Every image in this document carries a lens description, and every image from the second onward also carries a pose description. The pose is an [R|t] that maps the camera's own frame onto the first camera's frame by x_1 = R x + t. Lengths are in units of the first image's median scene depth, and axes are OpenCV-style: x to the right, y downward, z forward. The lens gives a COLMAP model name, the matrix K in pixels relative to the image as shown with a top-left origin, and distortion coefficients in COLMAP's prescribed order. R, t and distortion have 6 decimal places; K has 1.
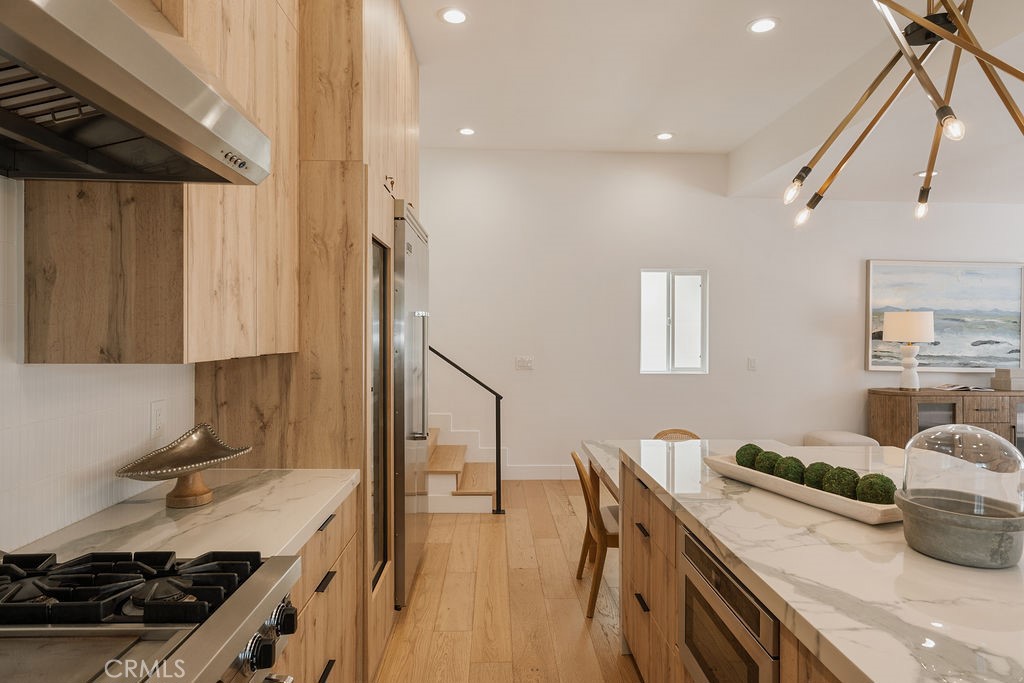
lens RADIAL K [[588.7, 0, 509.5], [0, 588.7, 324.8], [0, 0, 1]] dist [0.005295, 0.002465]
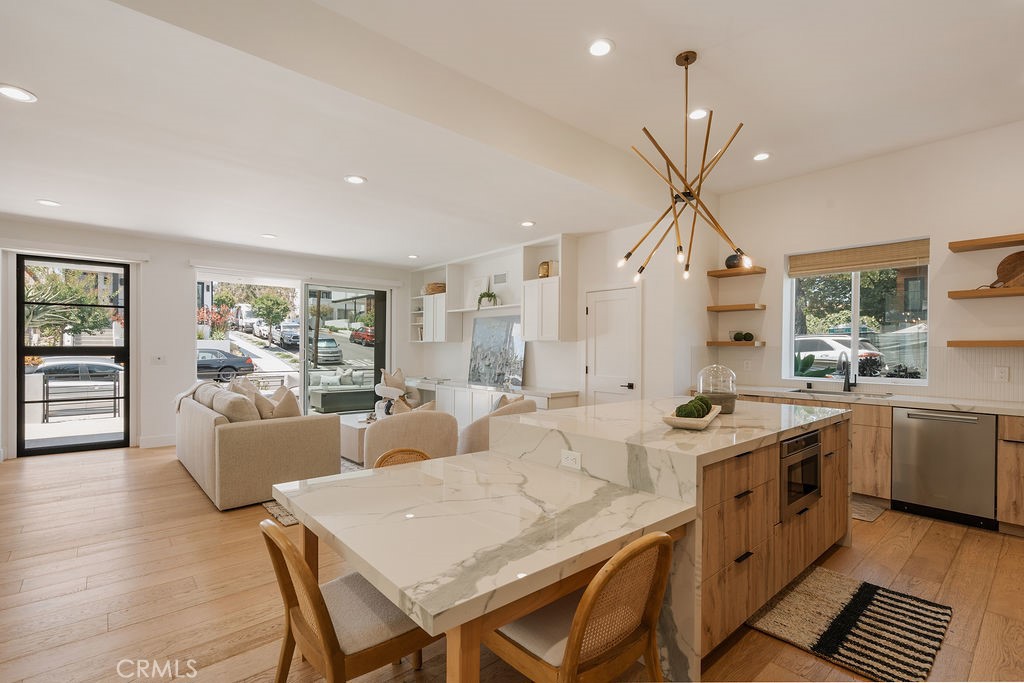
lens RADIAL K [[471.5, 0, 510.2], [0, 471.5, 351.0], [0, 0, 1]] dist [-0.000044, 0.000777]
pose [[-0.634232, -0.011756, 0.773053, -0.199158], [-0.018149, 0.999835, 0.000315, 0.079575], [-0.772929, -0.013830, -0.634341, 2.009305]]
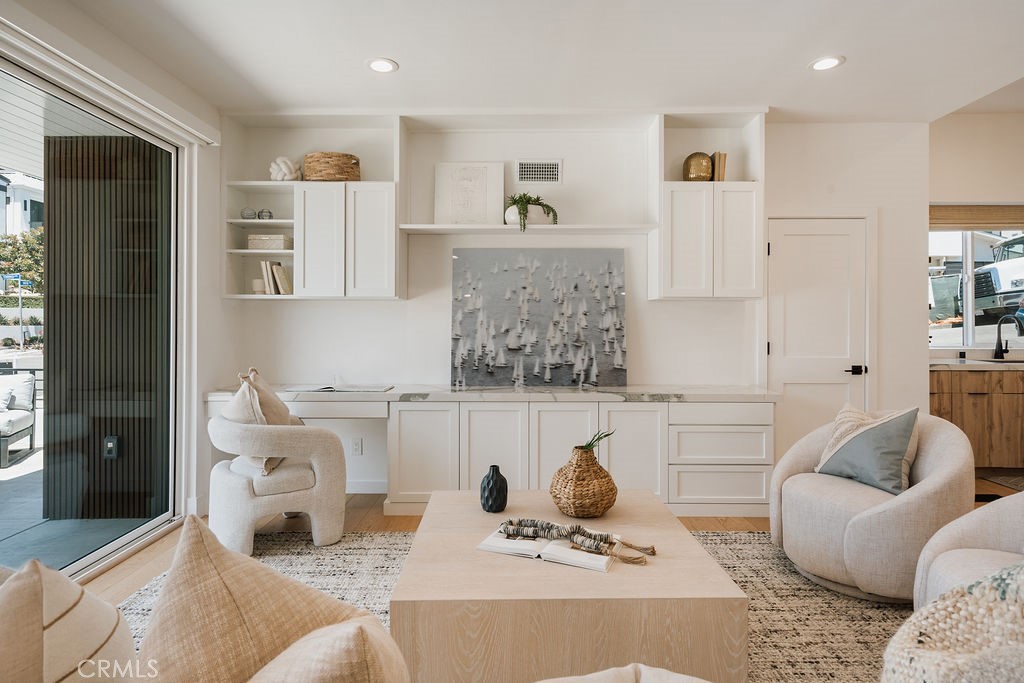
lens RADIAL K [[551.7, 0, 513.2], [0, 551.7, 319.8], [0, 0, 1]] dist [0.000847, 0.000489]
pose [[-0.999328, -0.002021, 0.036606, 2.402125], [-0.002650, 0.999849, -0.017159, 0.116836], [-0.036566, -0.017244, -0.999182, 1.867154]]
